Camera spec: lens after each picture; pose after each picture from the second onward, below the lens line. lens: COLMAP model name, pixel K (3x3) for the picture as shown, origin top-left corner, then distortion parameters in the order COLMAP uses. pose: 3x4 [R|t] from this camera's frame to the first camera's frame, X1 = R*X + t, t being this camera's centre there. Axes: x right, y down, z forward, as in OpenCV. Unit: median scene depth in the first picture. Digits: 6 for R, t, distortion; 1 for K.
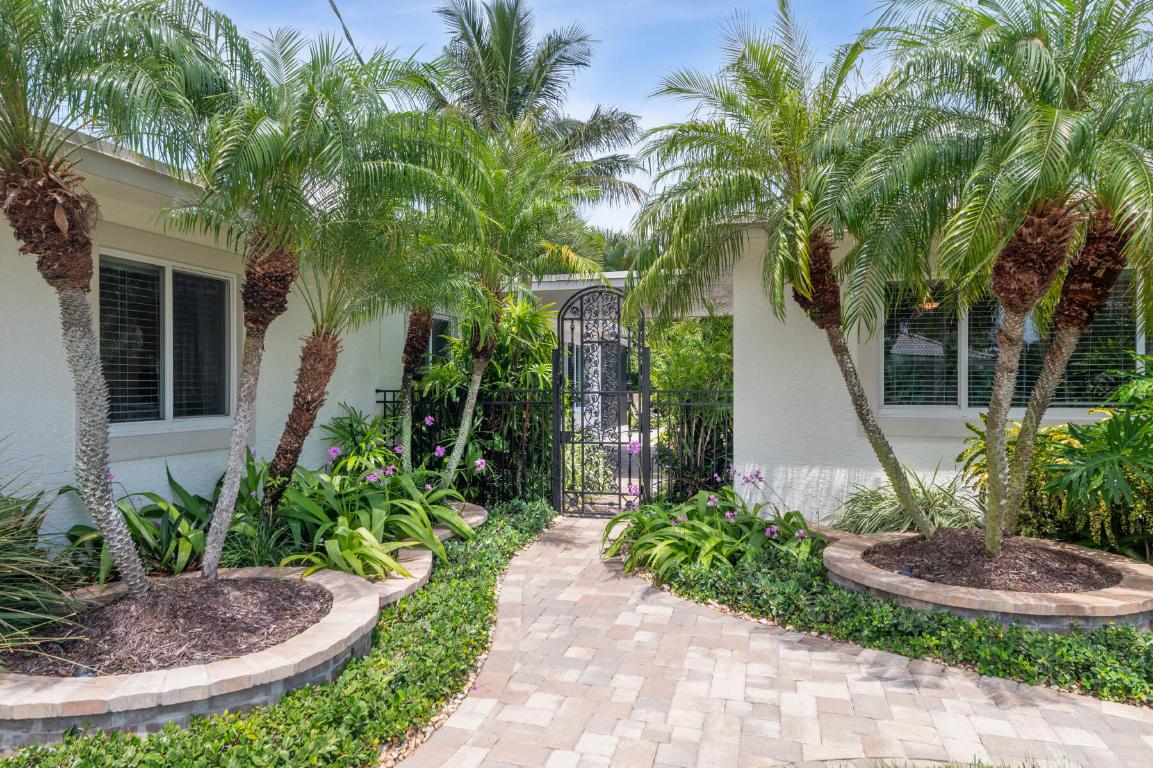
lens RADIAL K [[742.3, 0, 576.5], [0, 742.3, 384.0], [0, 0, 1]] dist [-0.003117, -0.000532]
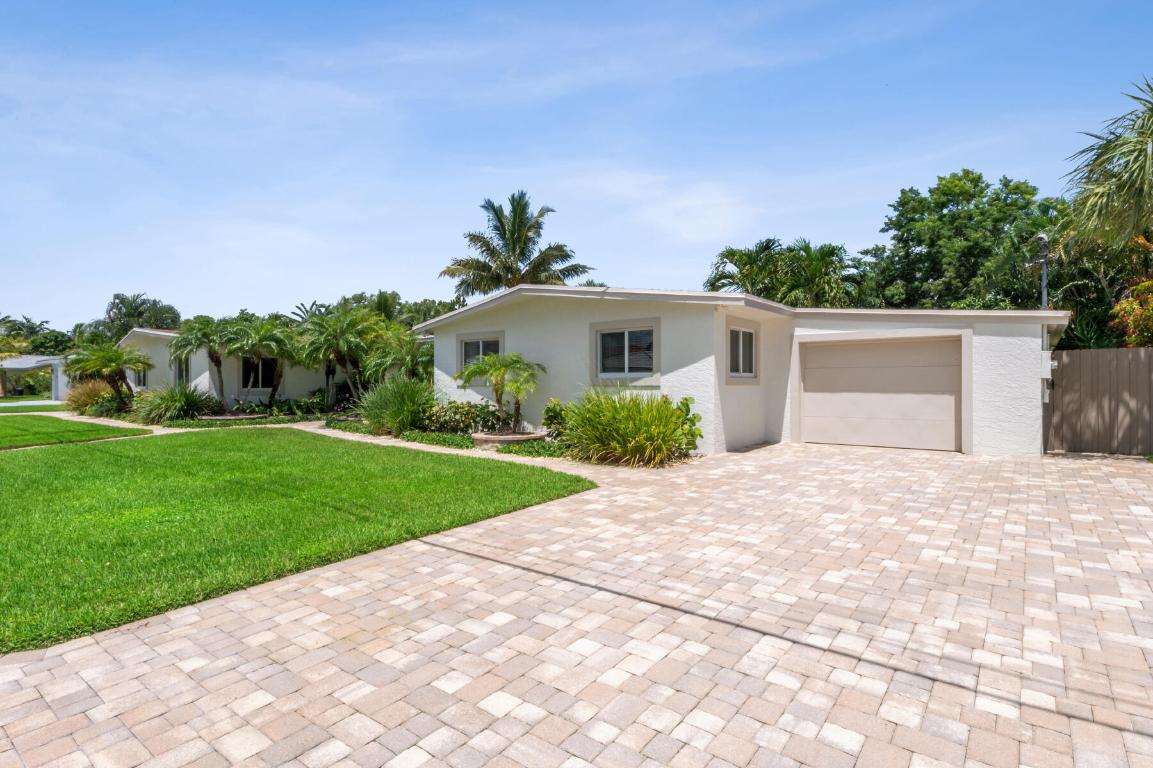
lens RADIAL K [[604.0, 0, 576.5], [0, 604.0, 384.0], [0, 0, 1]] dist [-0.001077, -0.000210]
pose [[0.909822, 0.002812, -0.414989, 2.762879], [-0.004185, 0.999988, -0.002400, 0.018047], [0.414977, 0.003920, 0.909823, -1.594508]]
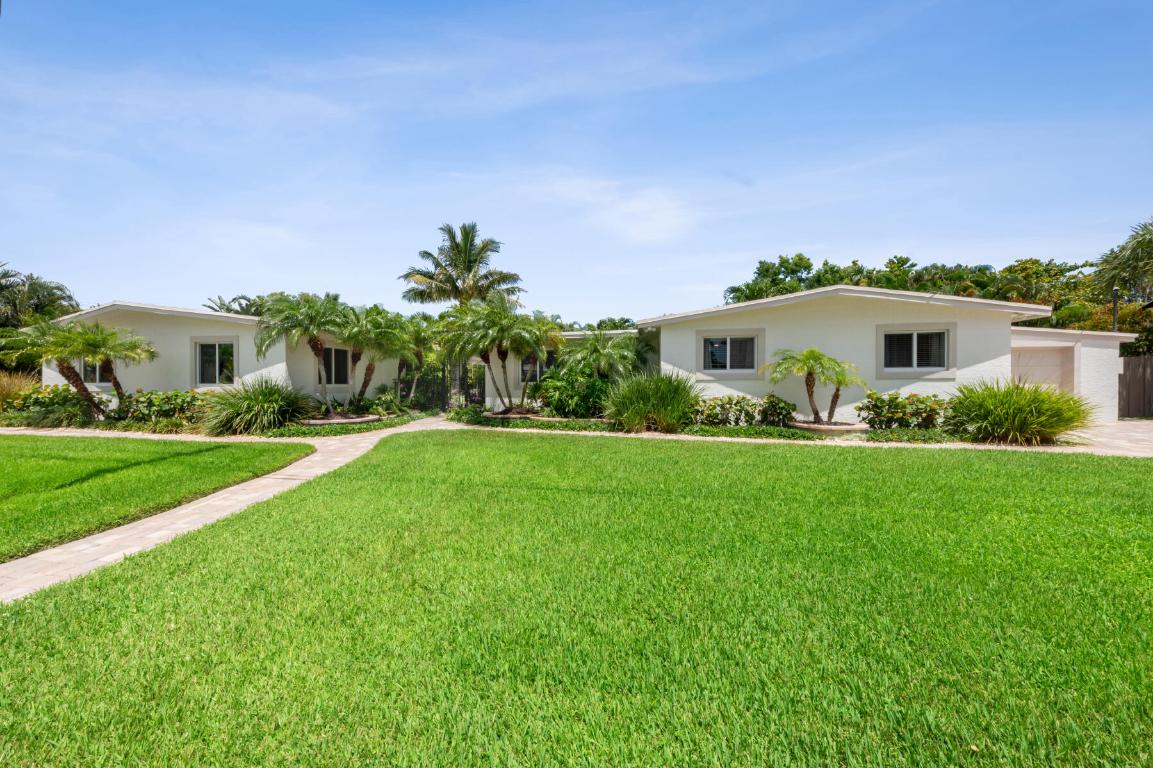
lens RADIAL K [[392.9, 0, 569.9], [0, 392.9, 379.8], [0, 0, 1]] dist [0.000231, -0.000071]
pose [[0.997411, 0.000374, 0.071912, 0.553221], [0.000239, 0.999964, -0.008520, 0.037565], [-0.071913, 0.008515, 0.997375, -1.165442]]
